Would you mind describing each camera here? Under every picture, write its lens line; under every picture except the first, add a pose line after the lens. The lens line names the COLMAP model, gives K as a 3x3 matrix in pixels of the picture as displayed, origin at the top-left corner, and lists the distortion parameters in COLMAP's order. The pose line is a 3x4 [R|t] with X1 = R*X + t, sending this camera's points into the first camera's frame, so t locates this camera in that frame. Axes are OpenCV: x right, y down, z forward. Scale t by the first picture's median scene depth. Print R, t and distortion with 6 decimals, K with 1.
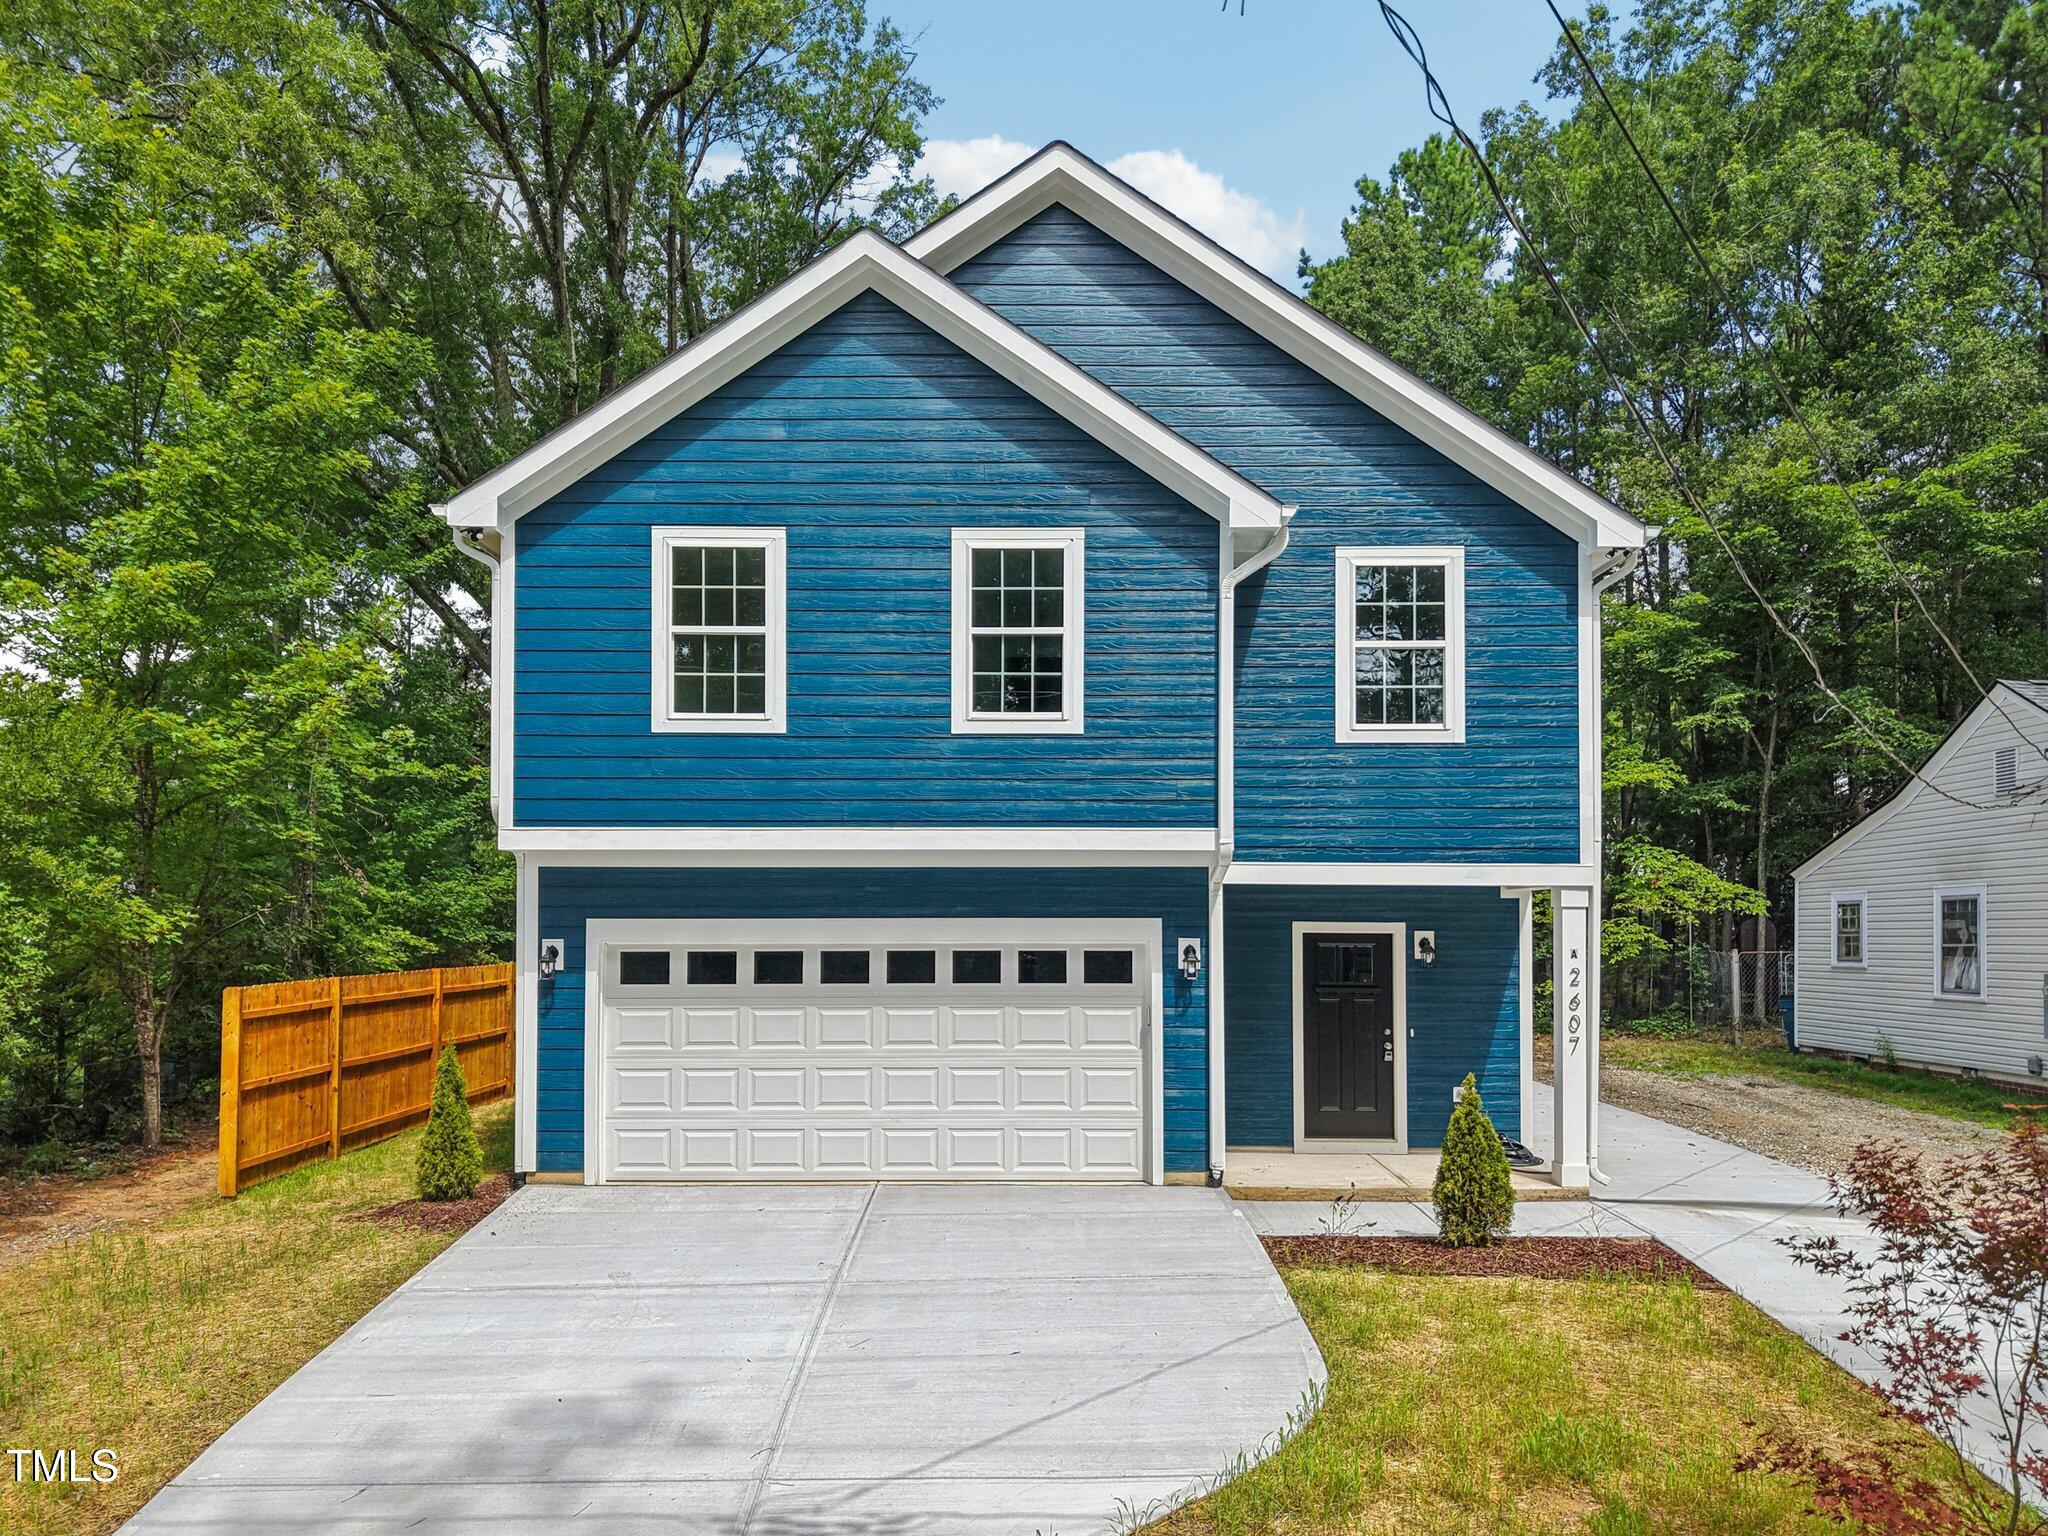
lens RADIAL K [[1461.0, 0, 1017.3], [0, 1461.0, 915.9], [0, 0, 1]] dist [0.004470, -0.000988]
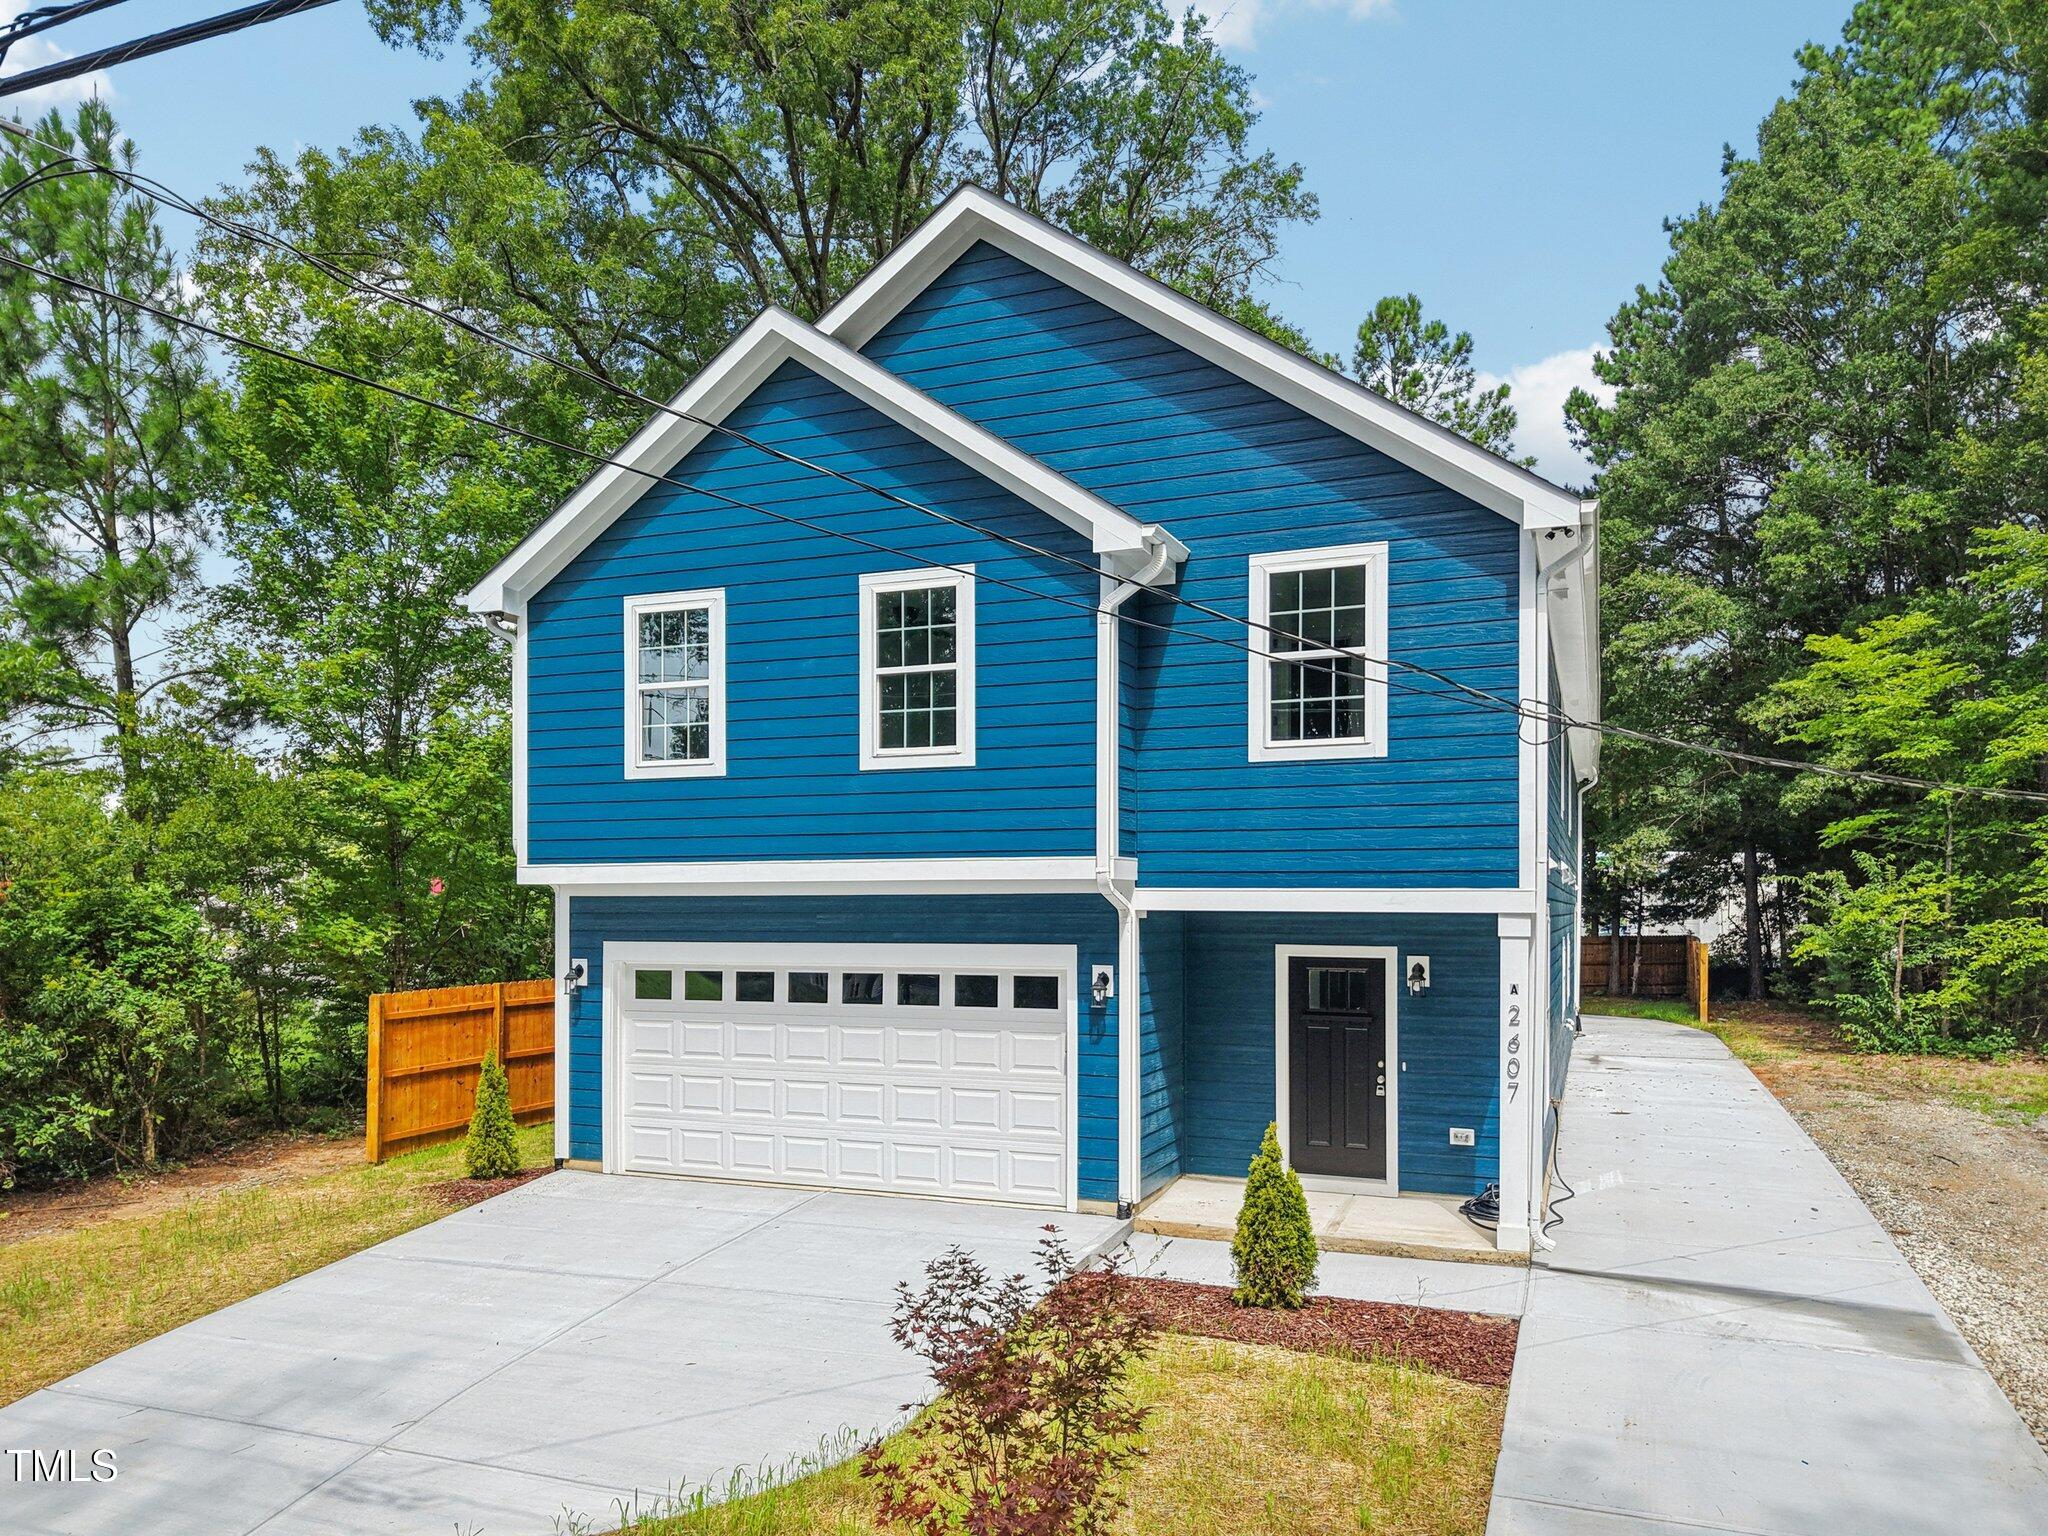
lens RADIAL K [[1461.0, 0, 1017.3], [0, 1461.0, 915.9], [0, 0, 1]] dist [0.004470, -0.000988]
pose [[0.924712, 0.001209, -0.380667, 0.441821], [0.005891, 0.999830, 0.017484, -0.036245], [0.380623, -0.018410, 0.924547, 0.064303]]
